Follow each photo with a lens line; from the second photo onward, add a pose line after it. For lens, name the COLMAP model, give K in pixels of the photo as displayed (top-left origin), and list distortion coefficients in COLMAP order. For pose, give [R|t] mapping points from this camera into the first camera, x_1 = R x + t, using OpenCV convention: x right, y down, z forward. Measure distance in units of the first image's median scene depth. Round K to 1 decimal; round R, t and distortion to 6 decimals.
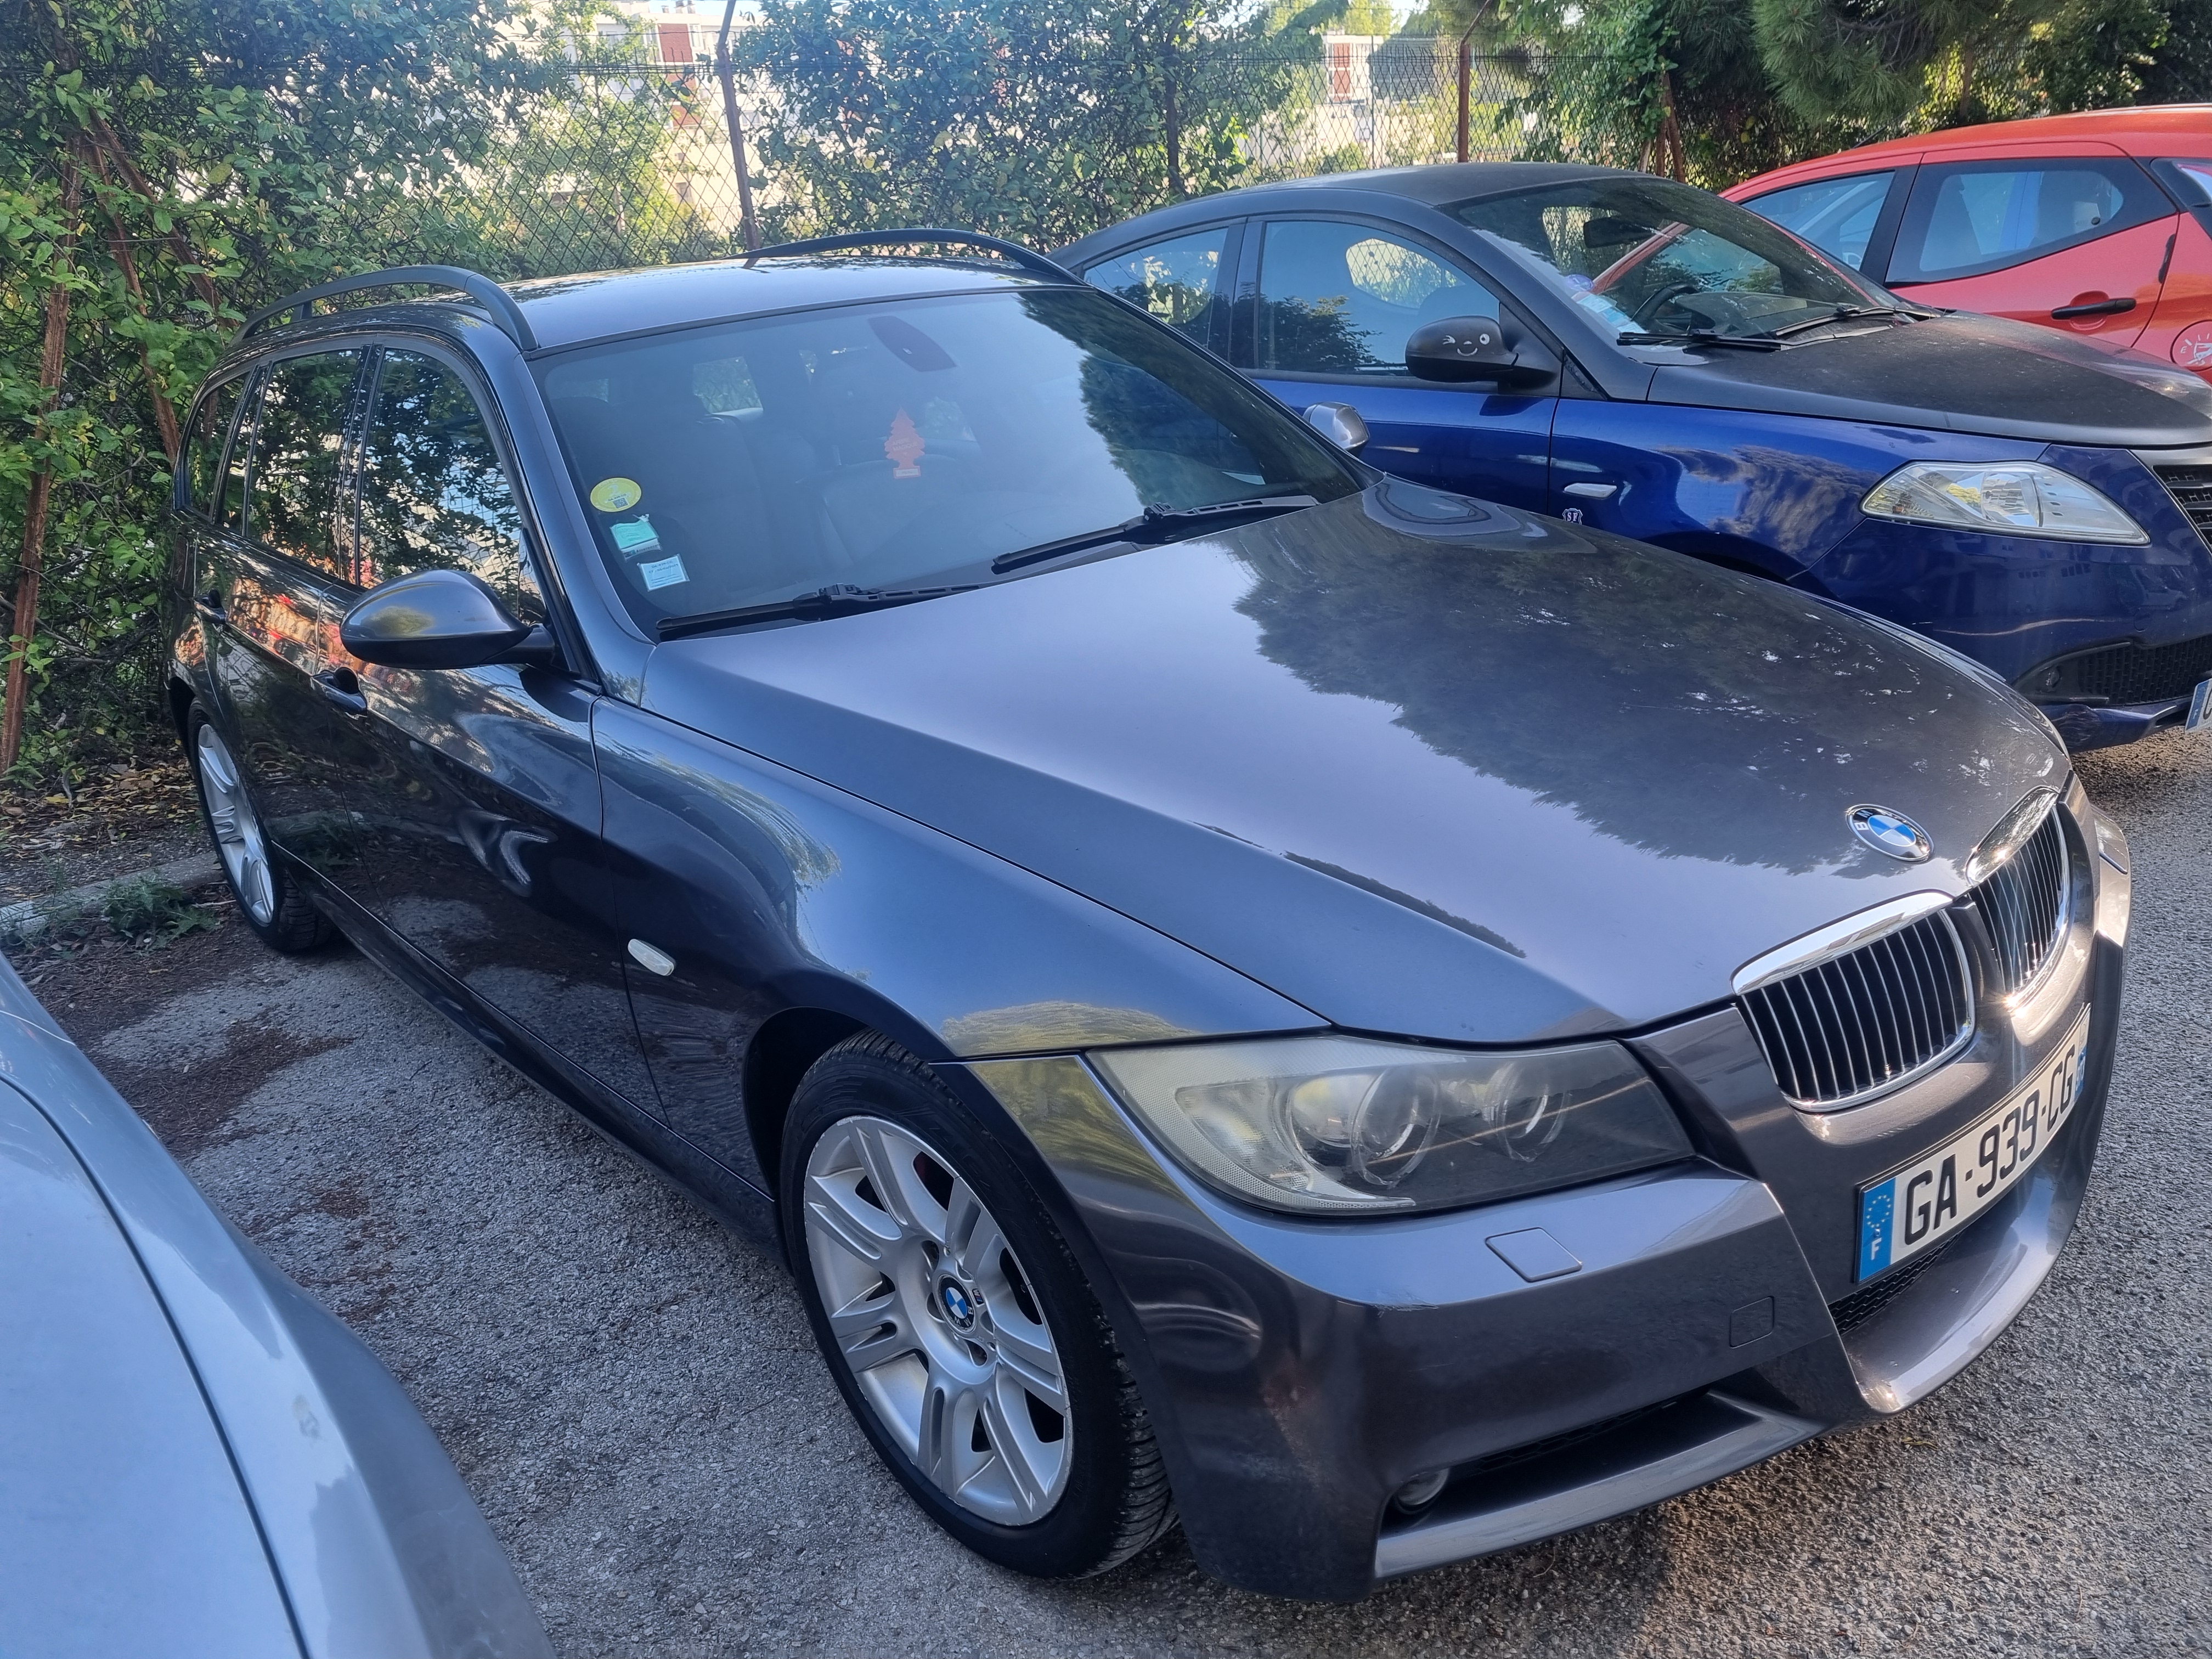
lens RADIAL K [[1724.0, 0, 1132.2], [0, 1724.0, 831.2], [0, 0, 1]] dist [0.057855, -0.001112]
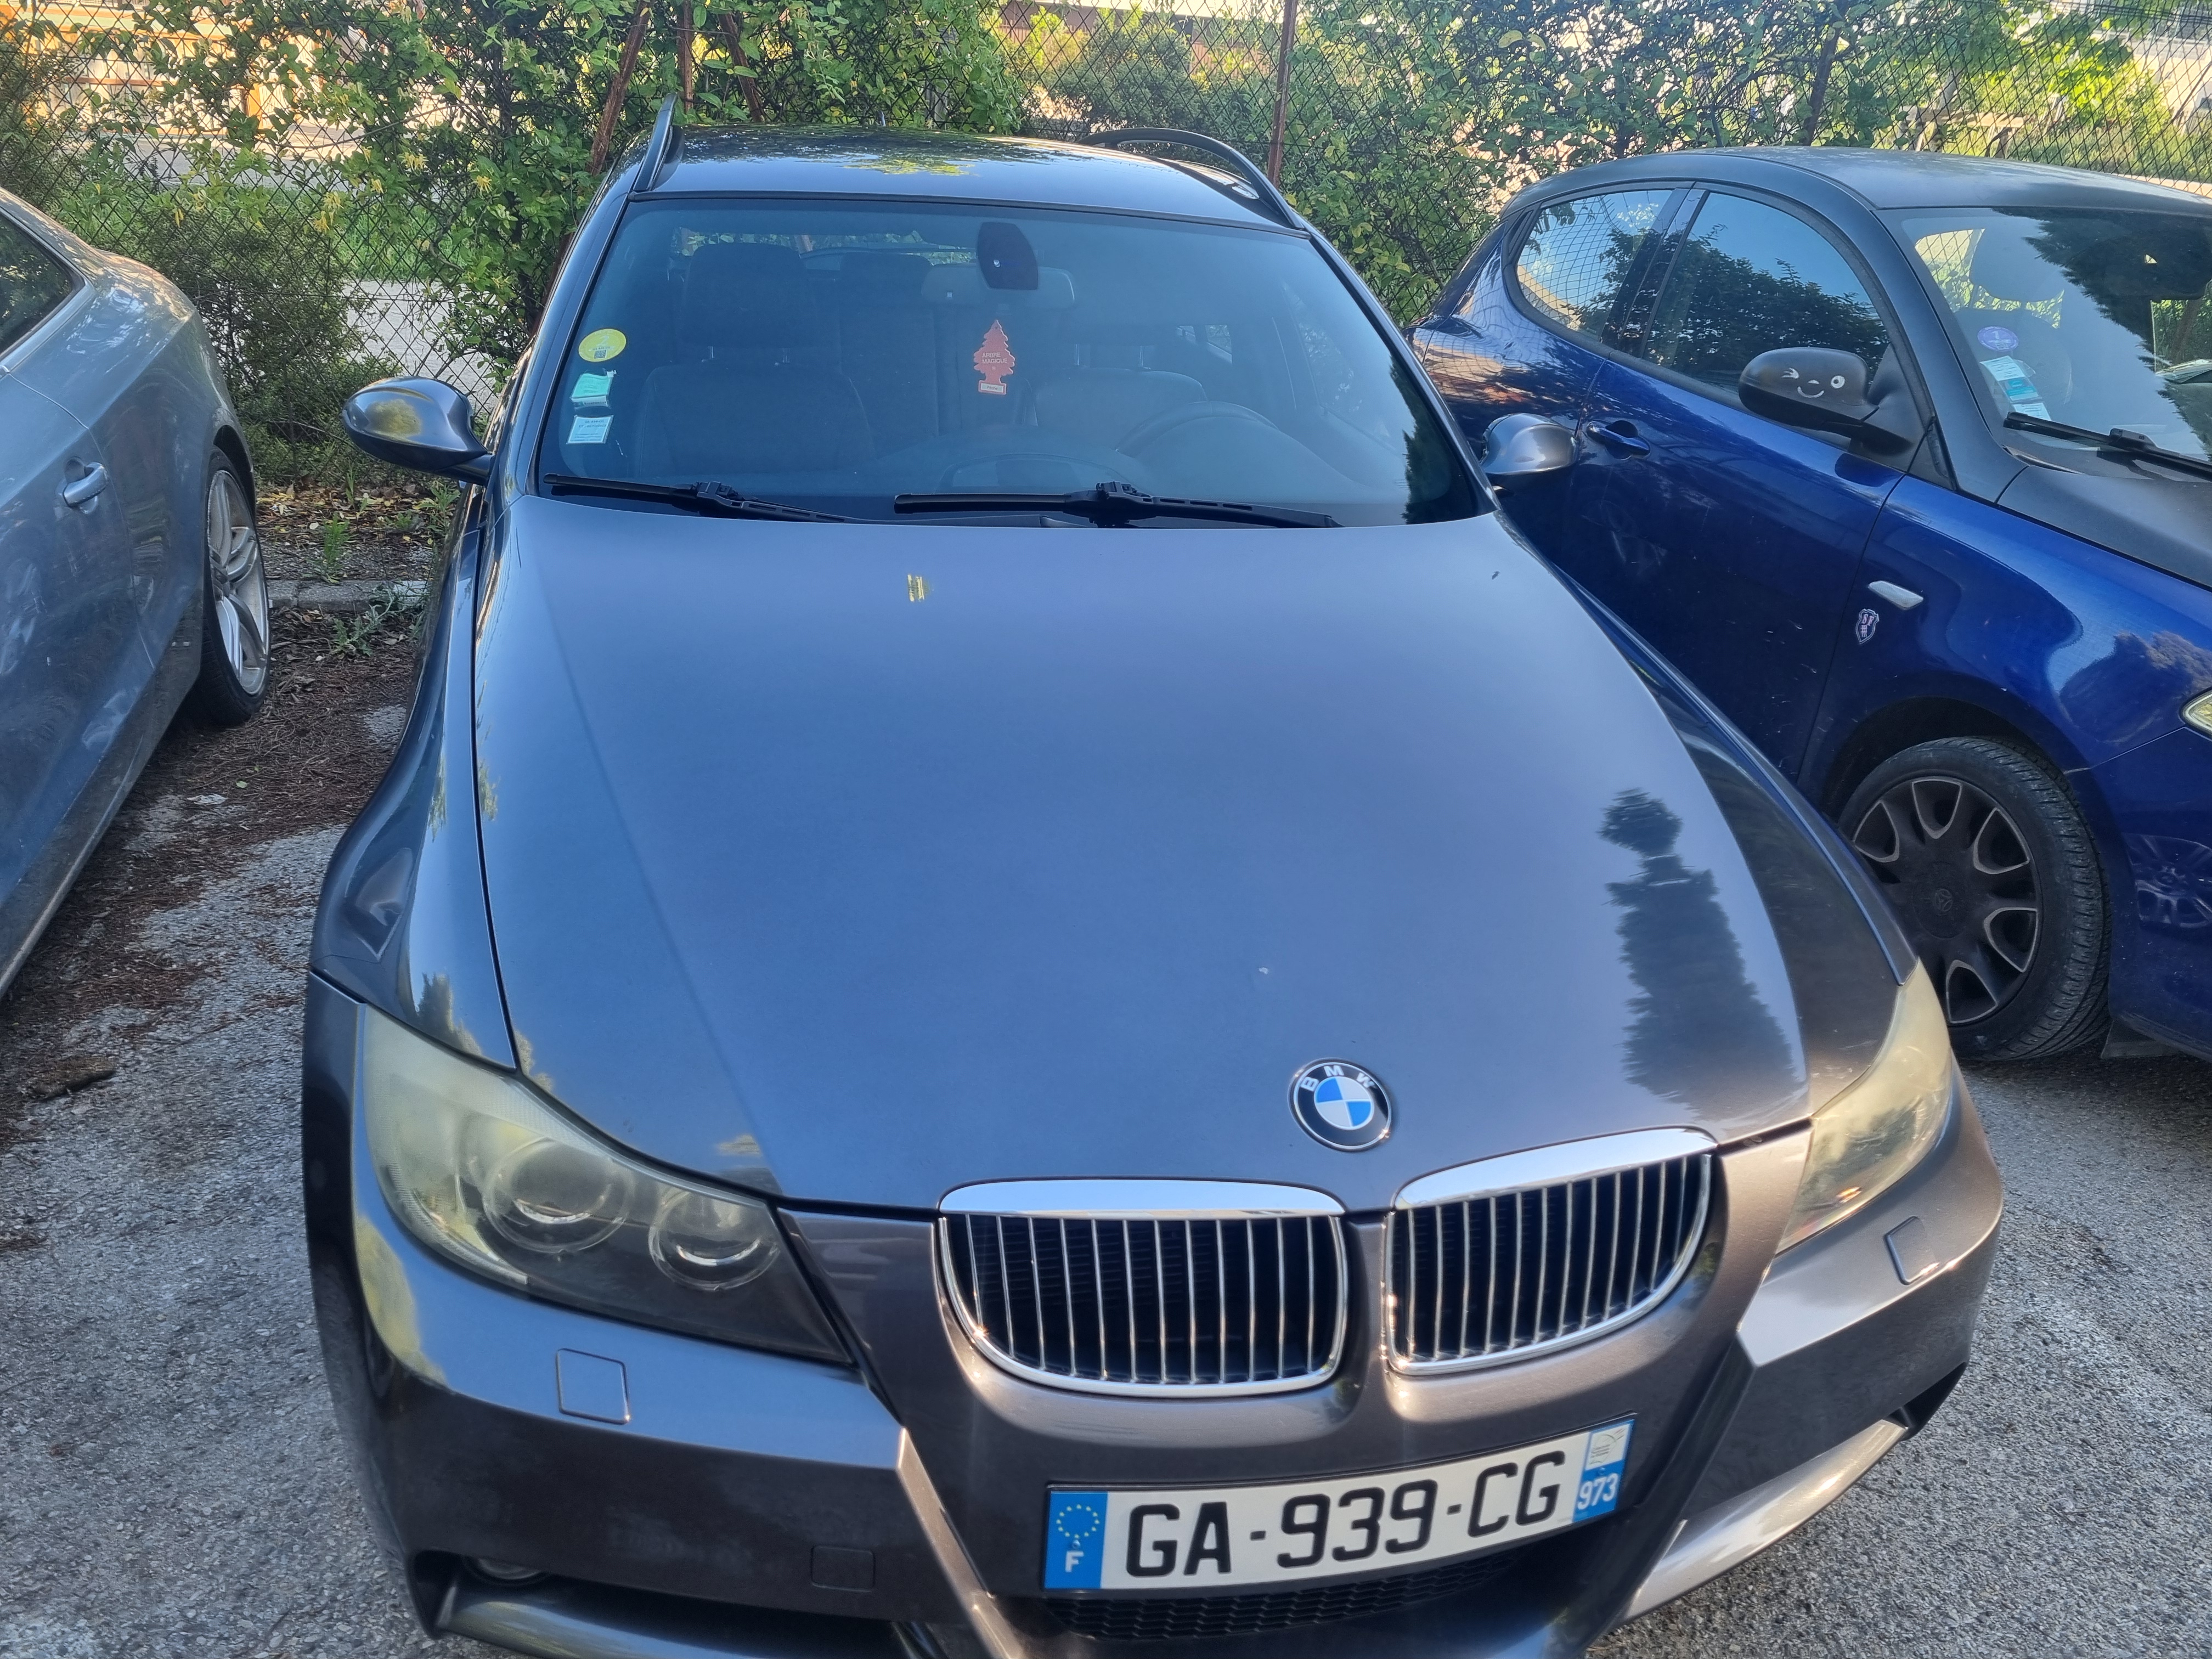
lens RADIAL K [[1724.0, 0, 1132.2], [0, 1724.0, 831.2], [0, 0, 1]] dist [0.057855, -0.001112]
pose [[0.870642, 0.317108, -0.376066, 0.462740], [-0.290328, 0.948388, 0.127555, -0.145305], [0.397105, -0.001872, 0.917771, 0.178370]]
